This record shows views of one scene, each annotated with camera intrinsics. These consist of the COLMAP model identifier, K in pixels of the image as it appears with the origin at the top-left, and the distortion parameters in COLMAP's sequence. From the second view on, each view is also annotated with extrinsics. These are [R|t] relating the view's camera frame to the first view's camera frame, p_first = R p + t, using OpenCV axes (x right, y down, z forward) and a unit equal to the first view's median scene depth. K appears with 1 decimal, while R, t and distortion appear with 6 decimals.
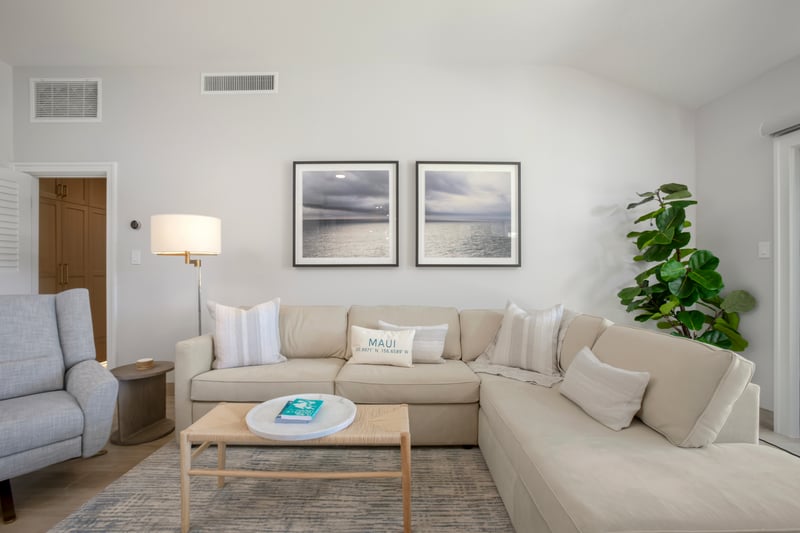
lens RADIAL K [[366.7, 0, 396.4], [0, 366.7, 264.9], [0, 0, 1]] dist [-0.009433, 0.002086]
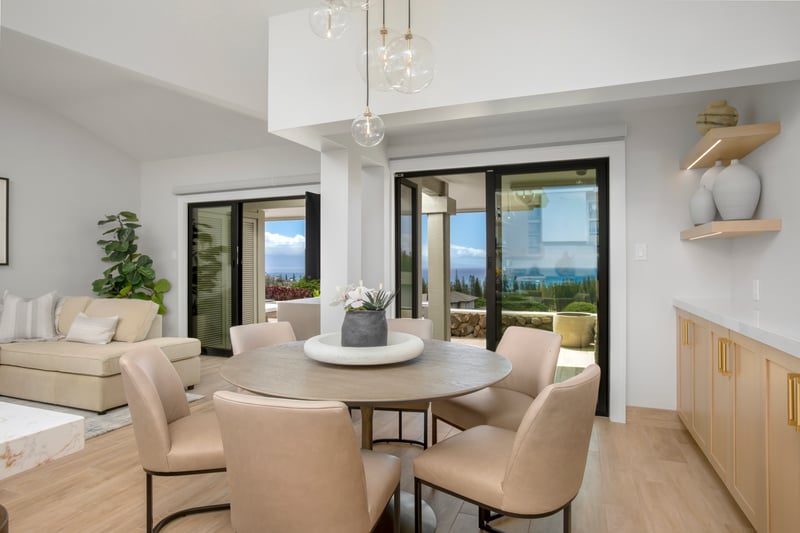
lens RADIAL K [[483.4, 0, 403.4], [0, 483.4, 265.9], [0, 0, 1]] dist [0.029840, 0.004156]
pose [[0.387882, -0.001357, 0.921708, -0.710071], [-0.006253, 0.999972, 0.004104, -0.007200], [-0.921688, -0.007356, 0.387863, -0.897032]]
